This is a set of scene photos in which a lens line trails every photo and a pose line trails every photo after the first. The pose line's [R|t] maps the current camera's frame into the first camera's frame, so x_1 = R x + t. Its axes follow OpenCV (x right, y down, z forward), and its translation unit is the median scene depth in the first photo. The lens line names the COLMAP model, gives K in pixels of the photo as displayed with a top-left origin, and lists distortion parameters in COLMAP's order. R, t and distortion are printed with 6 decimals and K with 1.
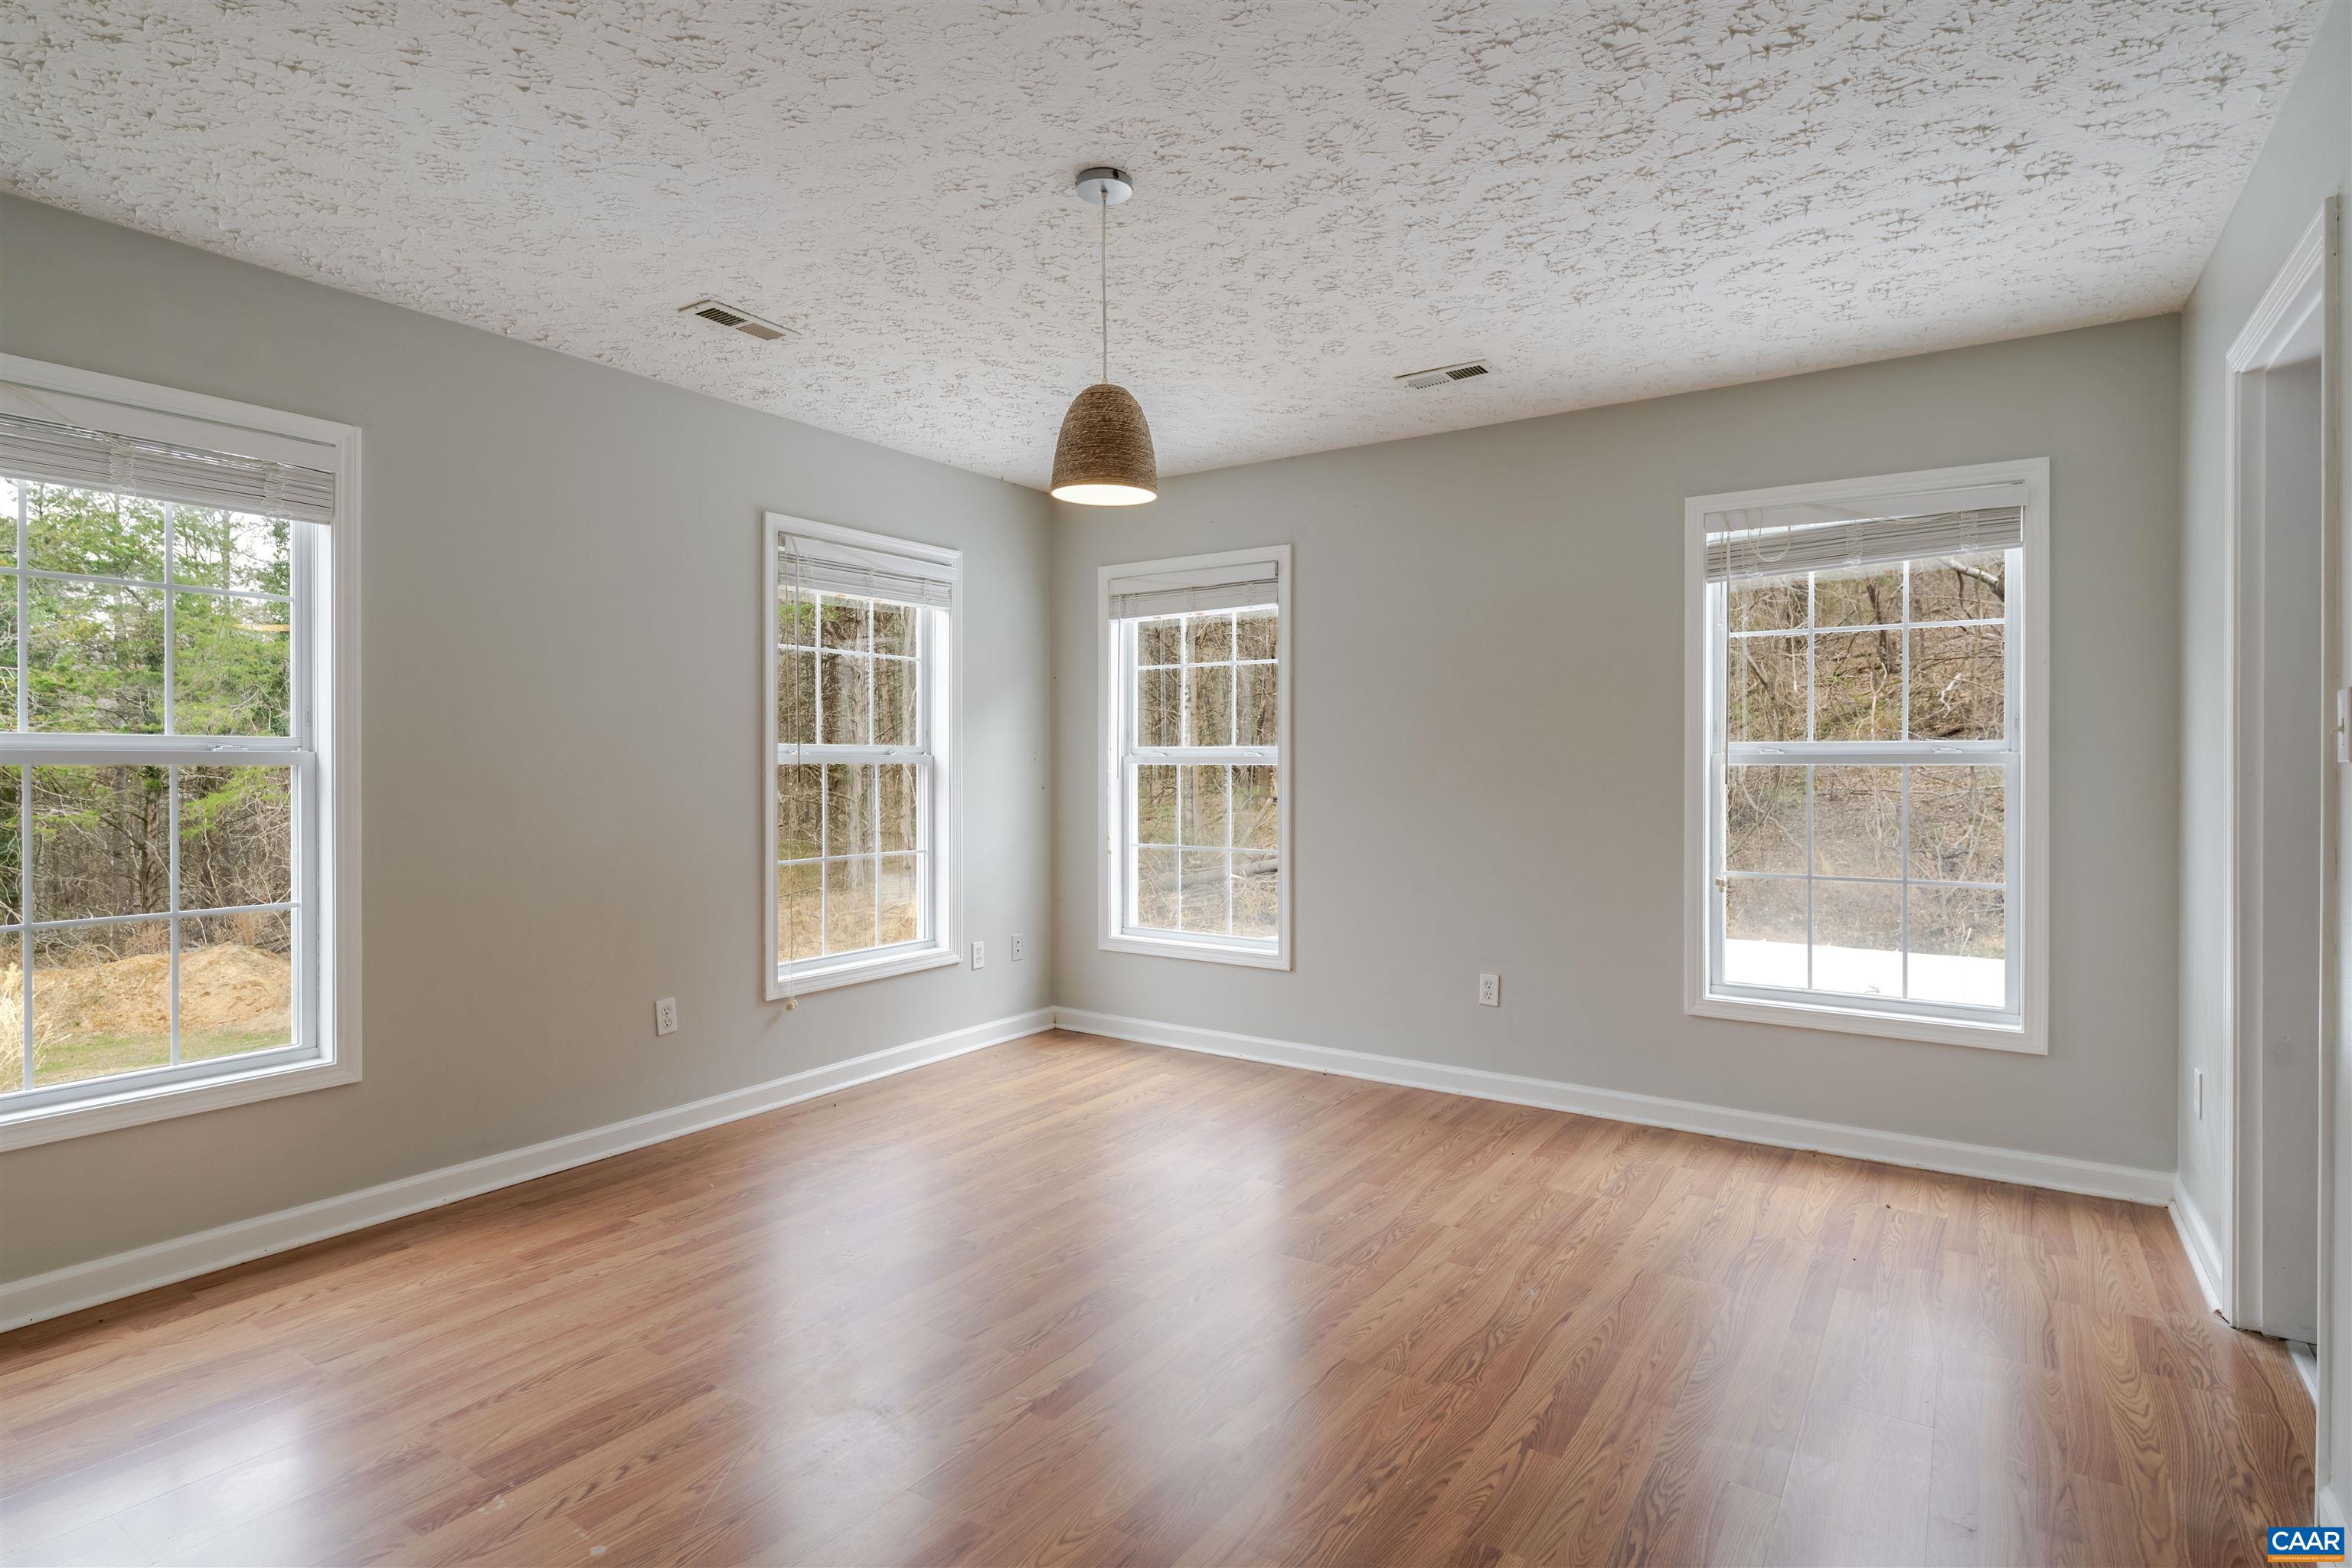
lens RADIAL K [[1192.9, 0, 1168.2], [0, 1192.9, 767.0], [0, 0, 1]] dist [-0.001309, -0.000695]
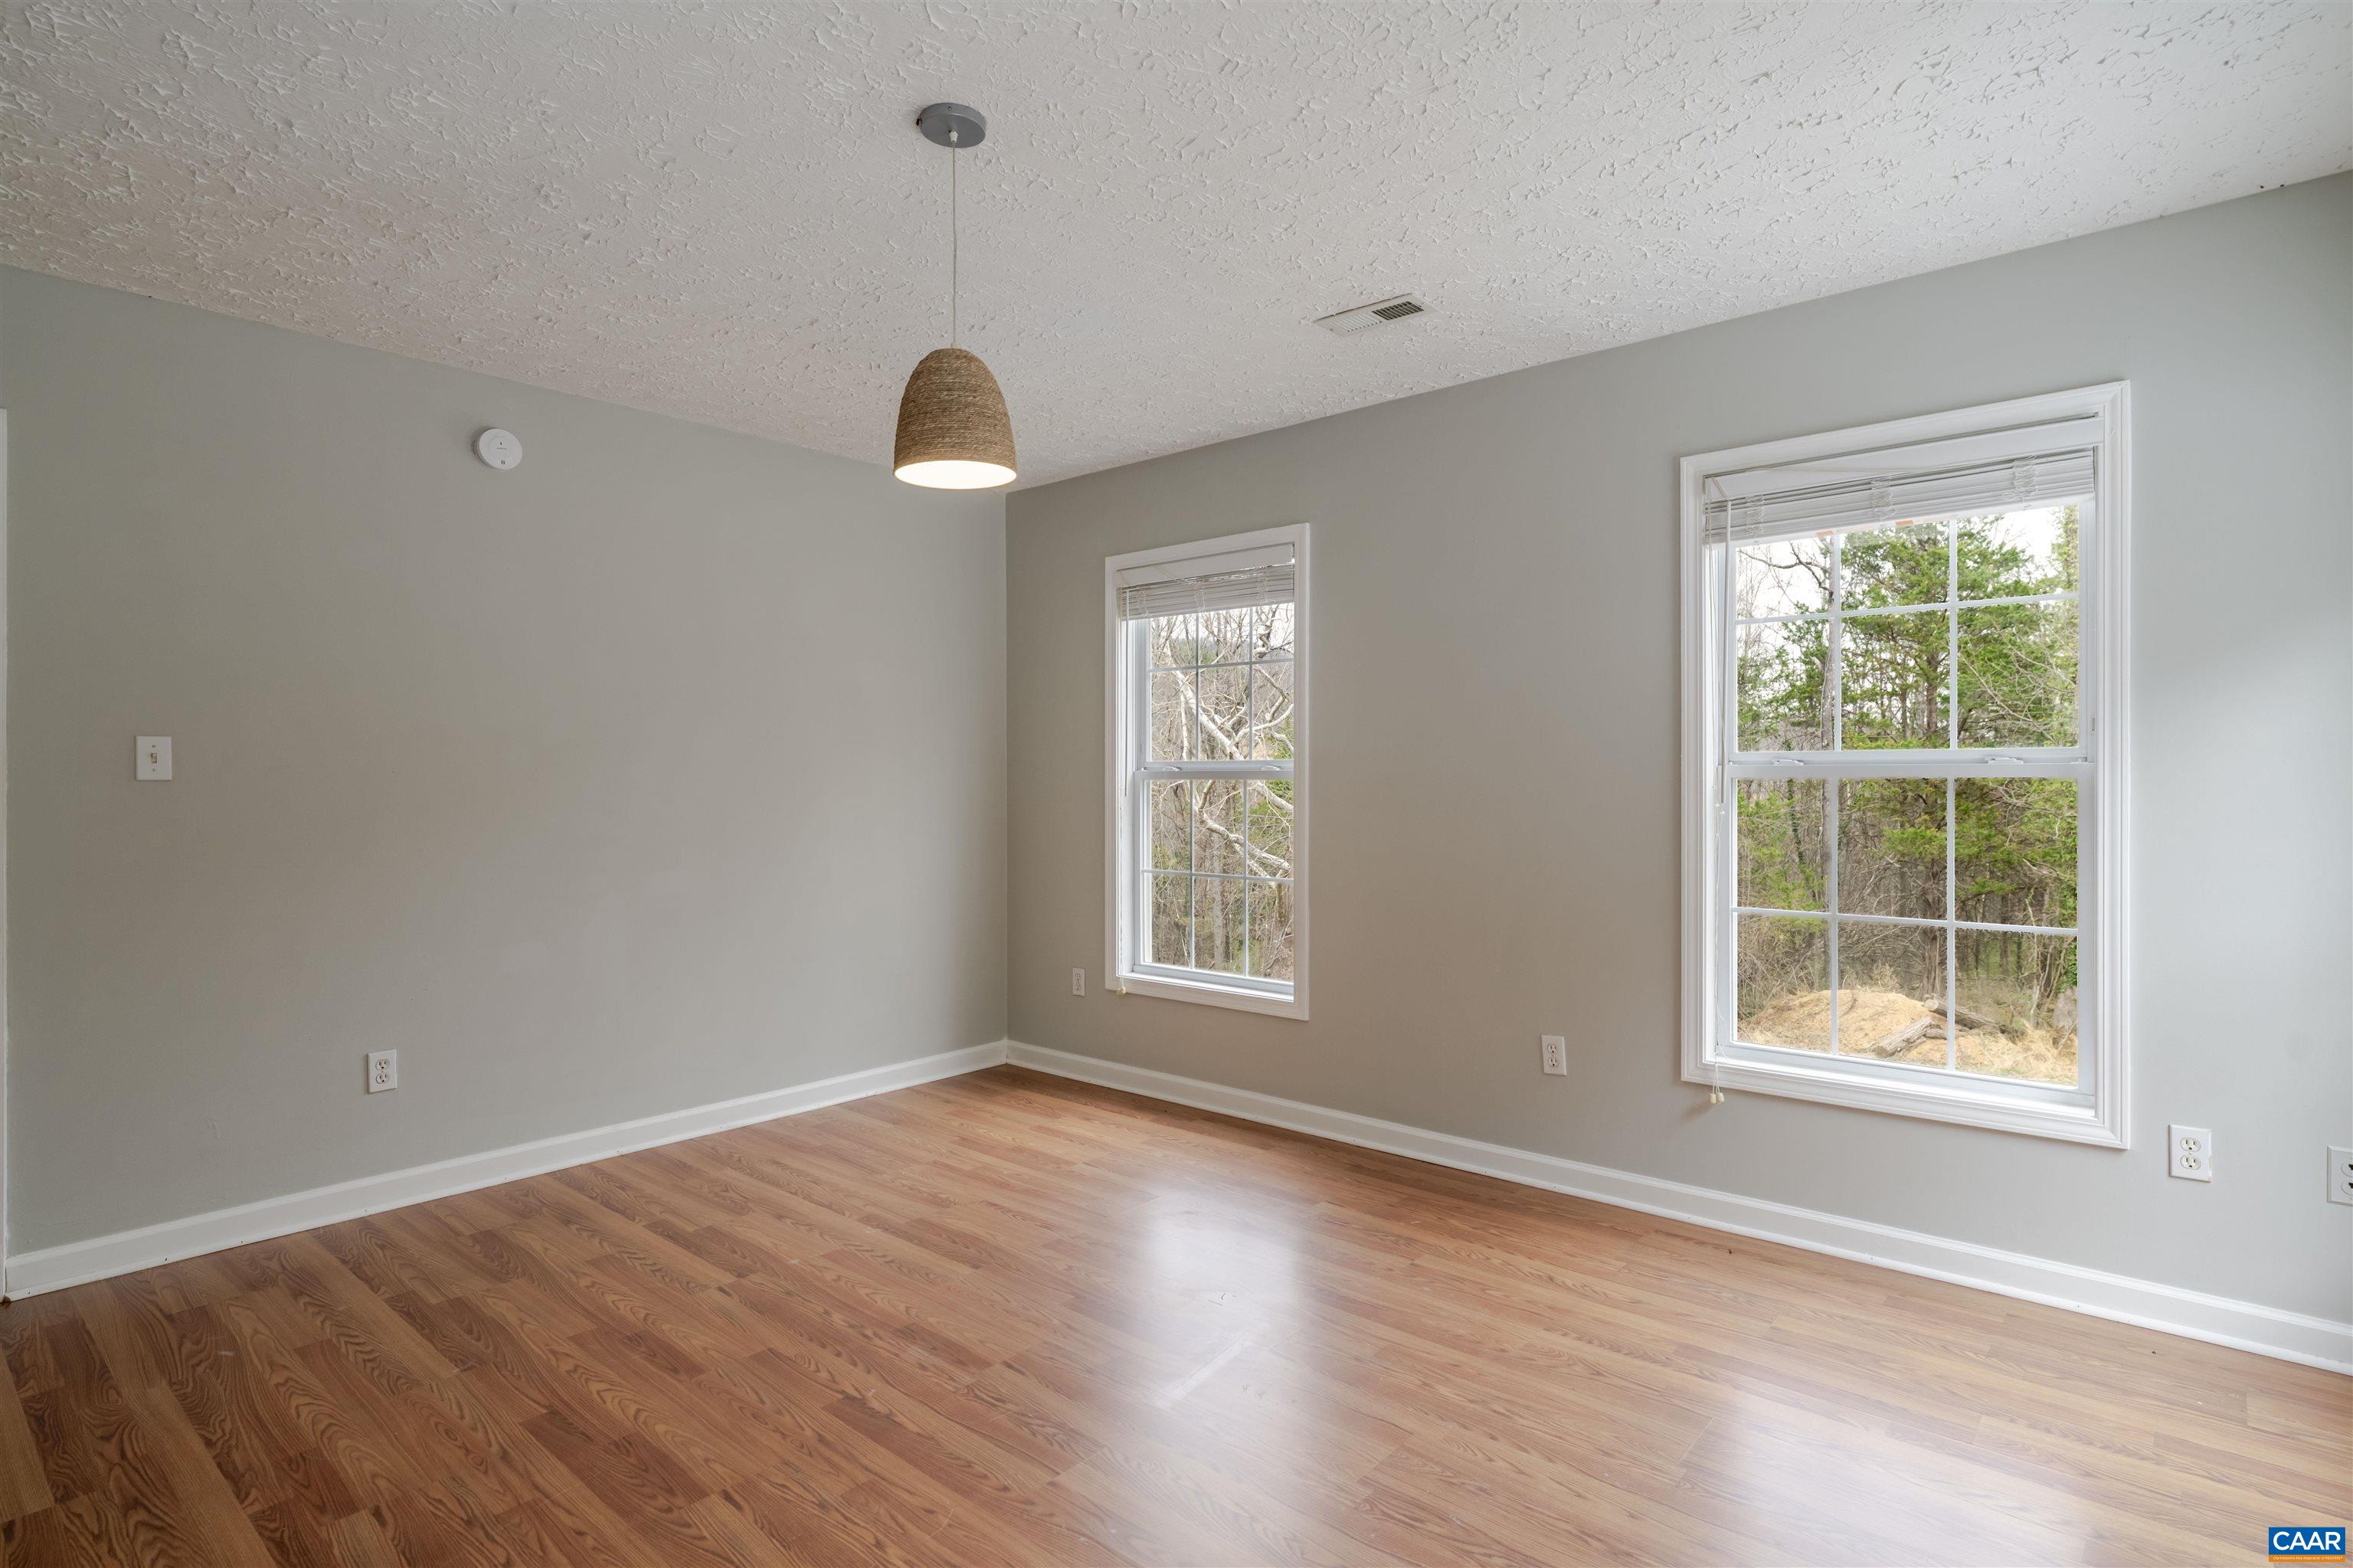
lens RADIAL K [[1178.0, 0, 1170.4], [0, 1178.0, 780.9], [0, 0, 1]] dist [-0.000211, -0.000141]
pose [[-0.118941, 0.000335, -0.992901, 0.531769], [0.000020, 1.000000, 0.000335, -0.001496], [0.992901, 0.000020, -0.118941, 0.850375]]
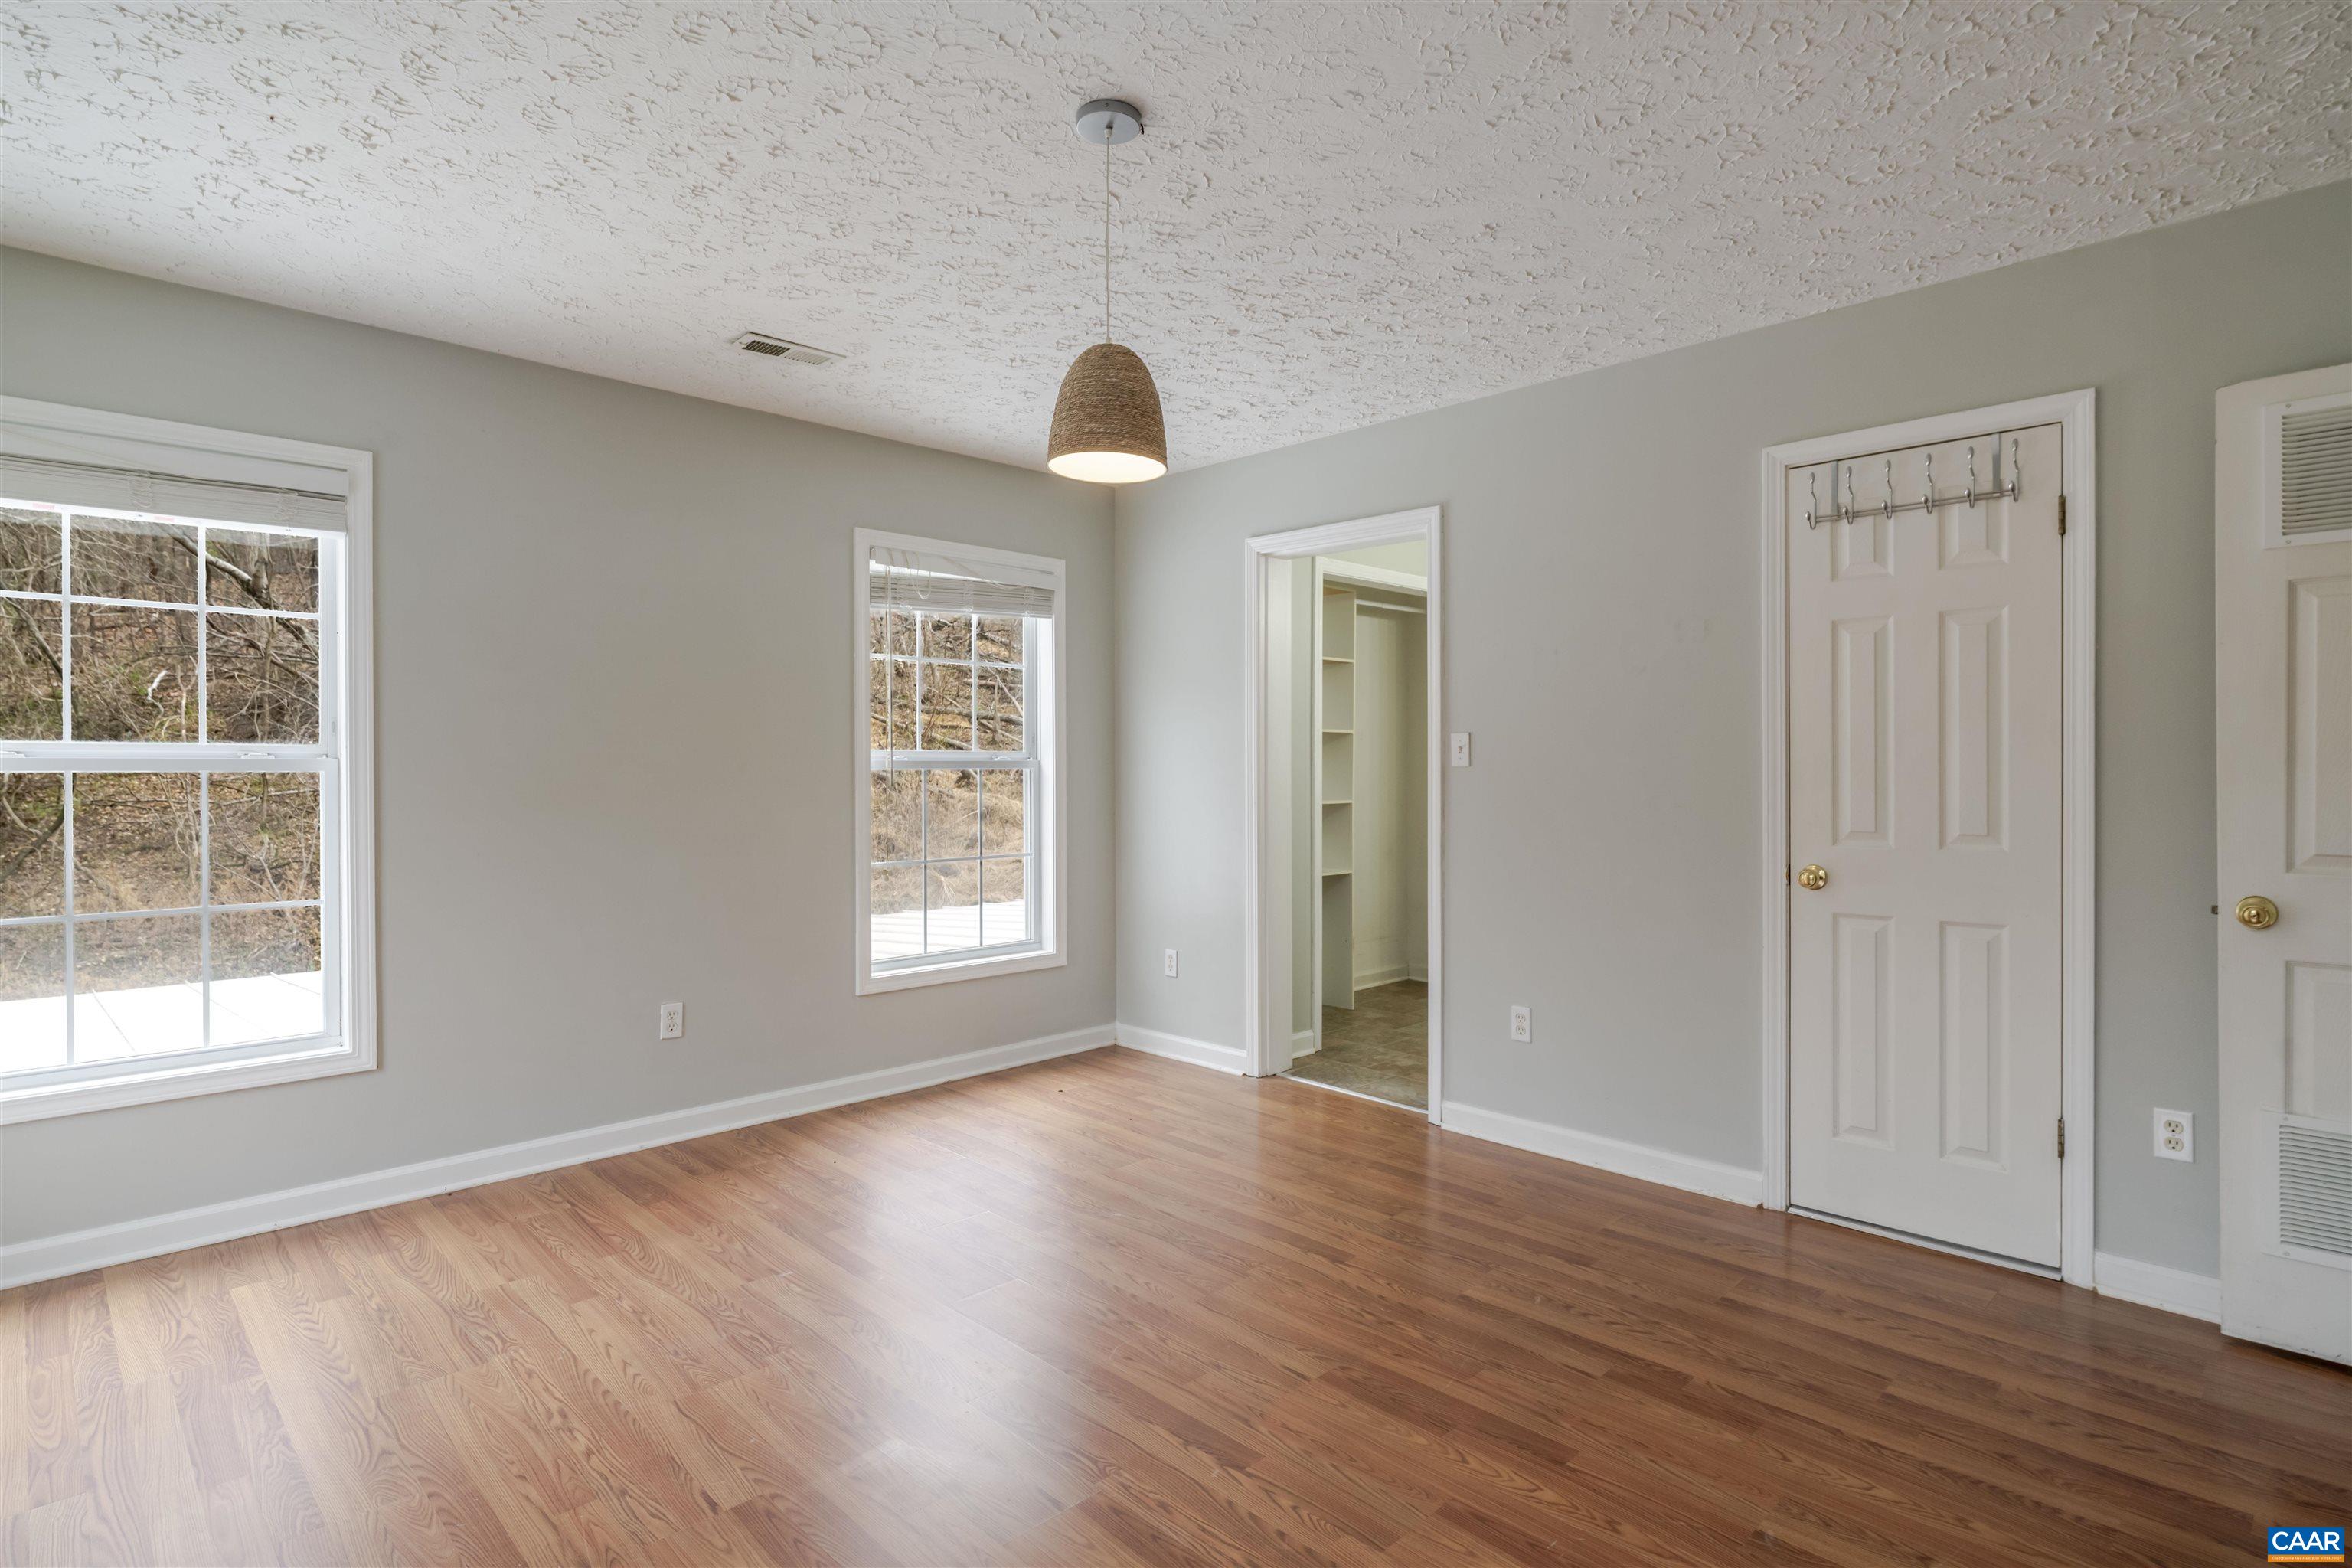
lens RADIAL K [[1192.9, 0, 1168.2], [0, 1192.9, 767.0], [0, 0, 1]] dist [-0.001309, -0.000695]
pose [[0.195562, -0.000399, 0.980691, -0.621660], [0.005961, 0.999982, -0.000782, -0.001257], [-0.980673, 0.005999, 0.195561, 0.528066]]
